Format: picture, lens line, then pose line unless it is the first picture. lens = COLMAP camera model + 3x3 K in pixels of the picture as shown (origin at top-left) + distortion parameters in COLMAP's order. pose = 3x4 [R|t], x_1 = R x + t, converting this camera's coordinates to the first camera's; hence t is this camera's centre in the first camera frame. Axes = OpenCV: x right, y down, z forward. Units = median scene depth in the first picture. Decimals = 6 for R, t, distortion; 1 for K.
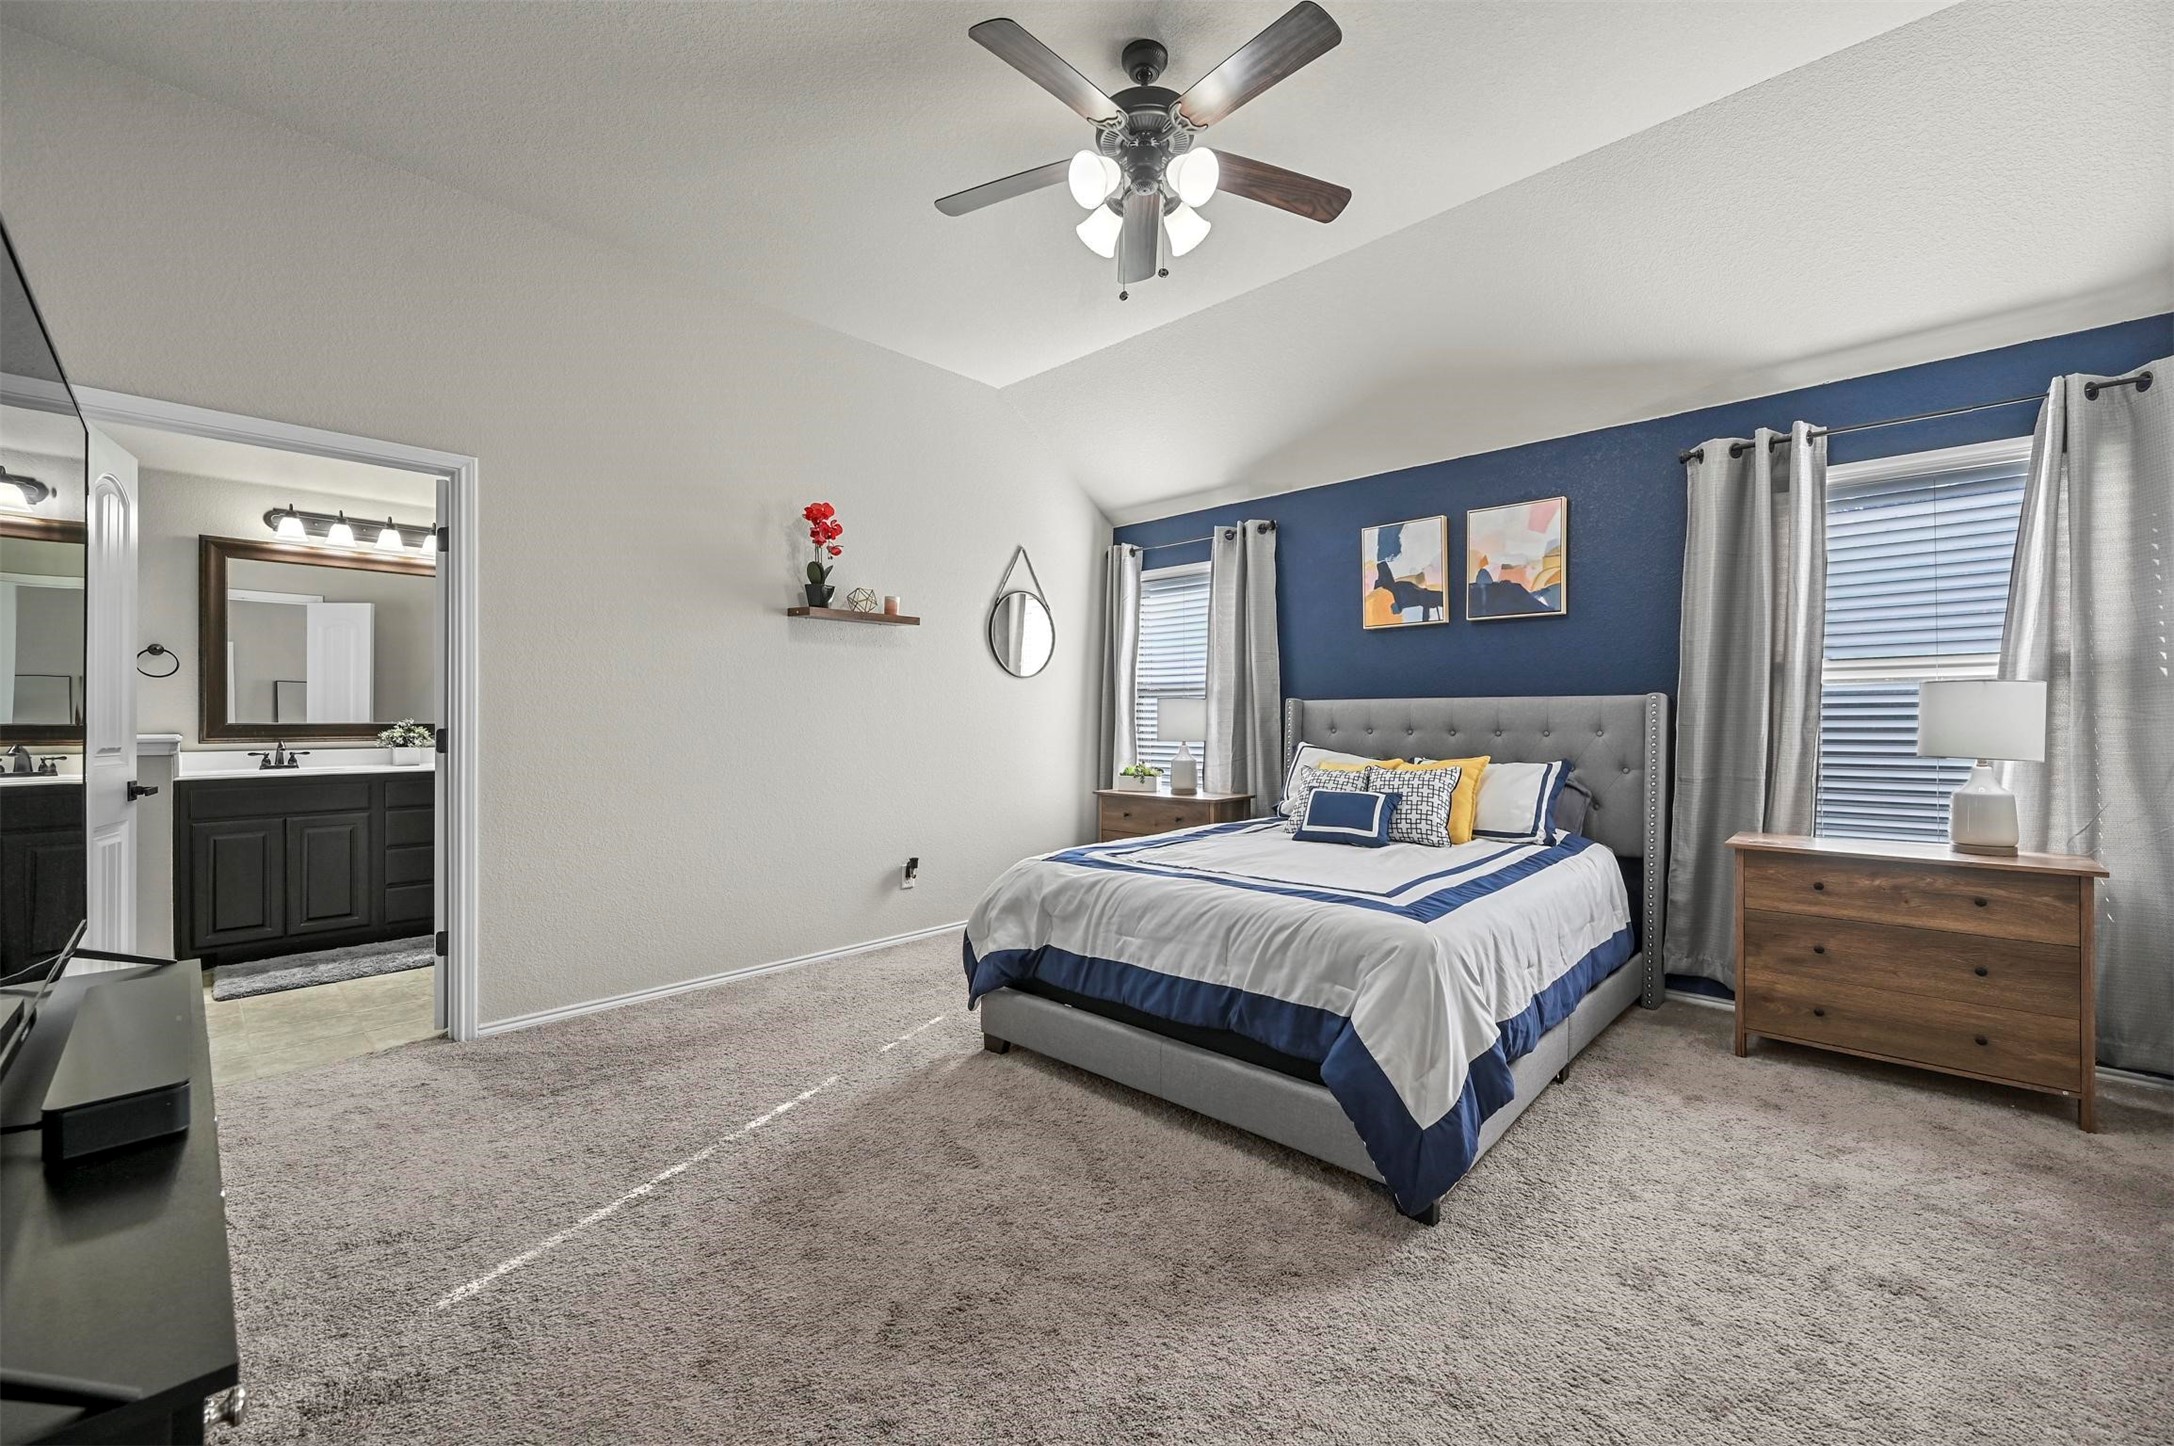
lens RADIAL K [[863.9, 0, 1086.9], [0, 863.9, 712.3], [0, 0, 1]] dist [-0.000575, -0.000033]
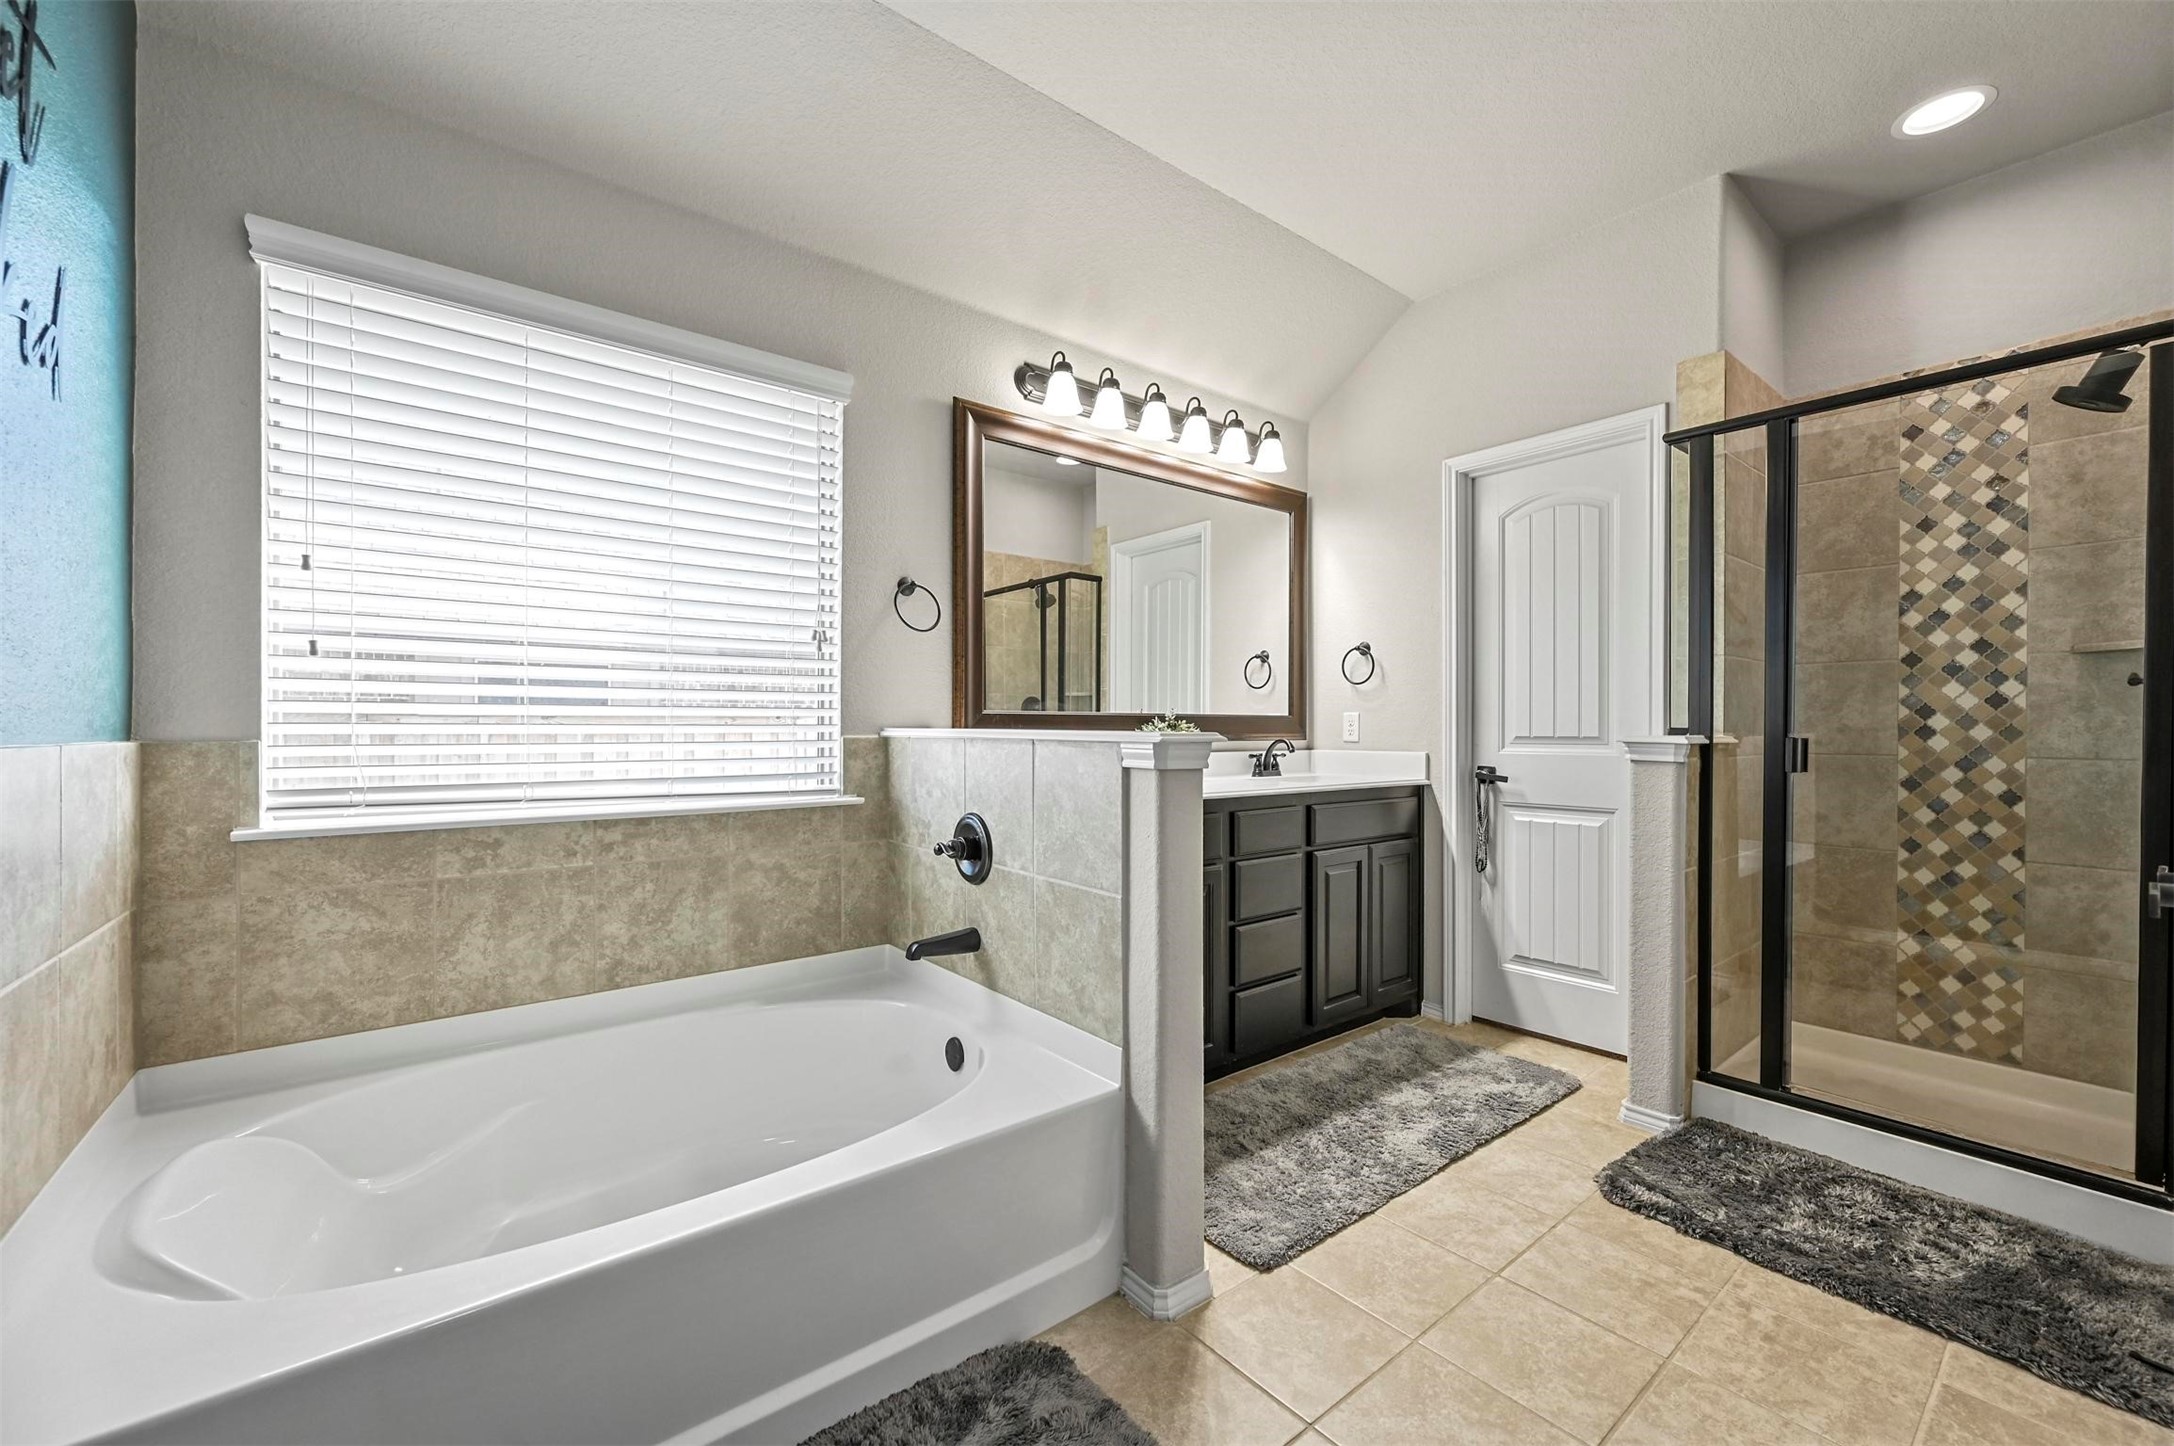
lens RADIAL K [[856.7, 0, 1095.5], [0, 856.7, 724.5], [0, 0, 1]] dist [-0.001243, 0.000016]
pose [[0.990910, -0.000715, -0.134522, -0.818809], [0.000805, 0.999999, 0.000612, 0.021598], [0.134521, -0.000715, 0.990910, 0.407292]]
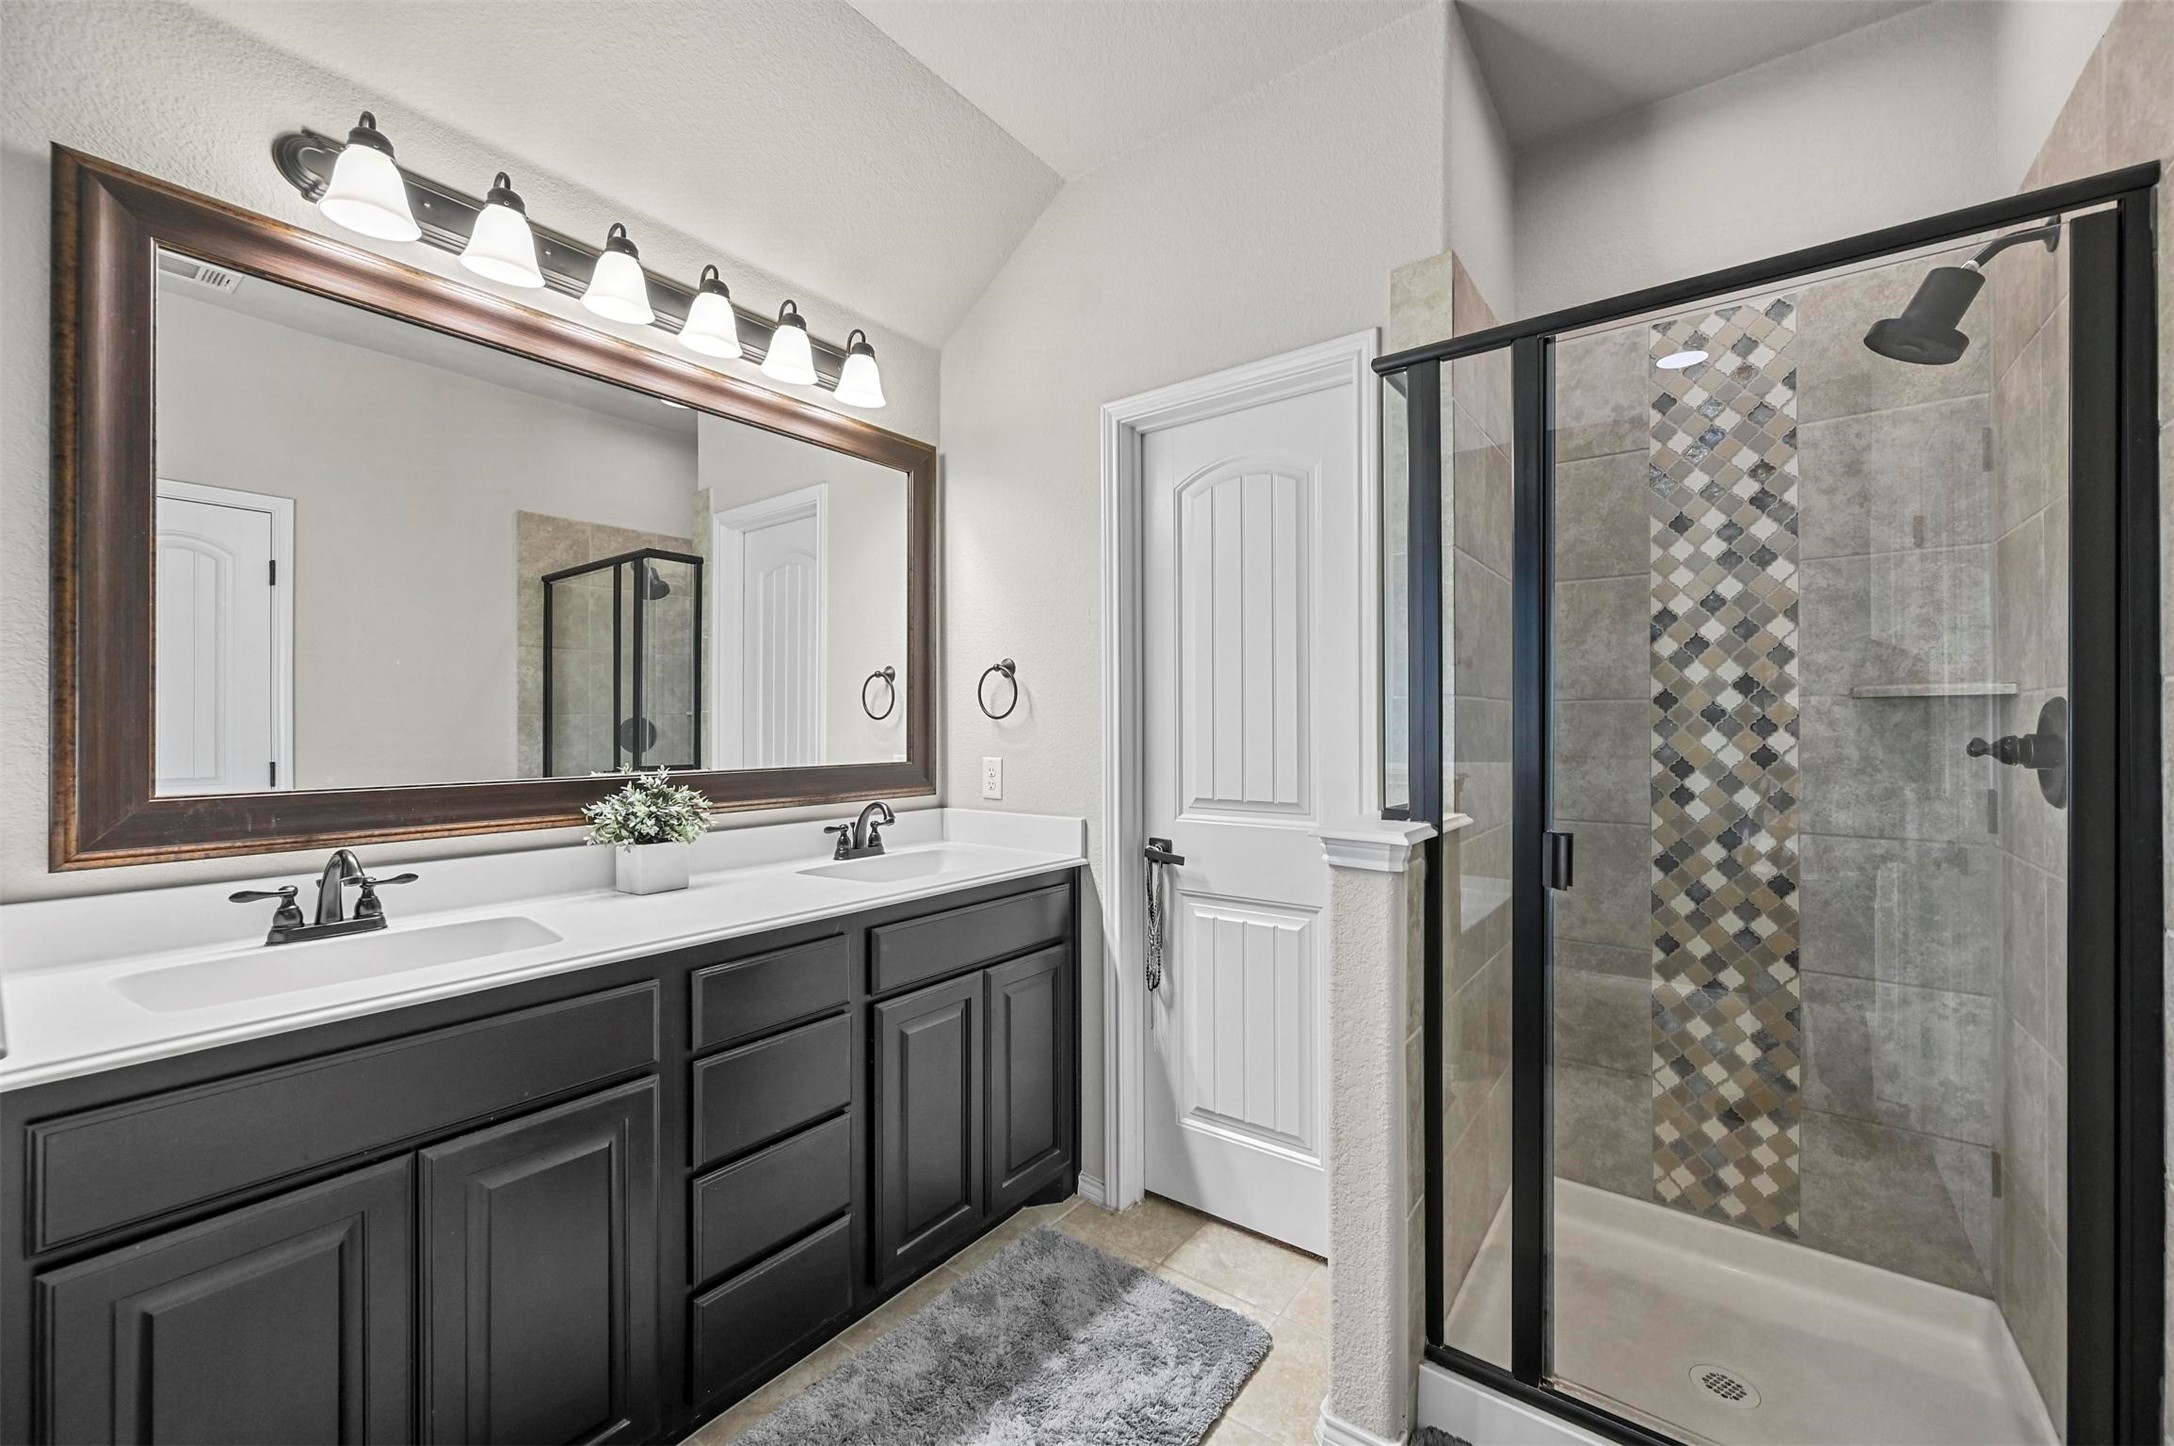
lens RADIAL K [[860.0, 0, 1091.0], [0, 860.0, 712.5], [0, 0, 1]] dist [-0.001978, 0.000393]
pose [[0.993271, -0.002403, 0.115788, -0.693195], [0.003658, 0.999937, -0.010634, -0.011808], [-0.115755, 0.010986, 0.993217, 0.653346]]
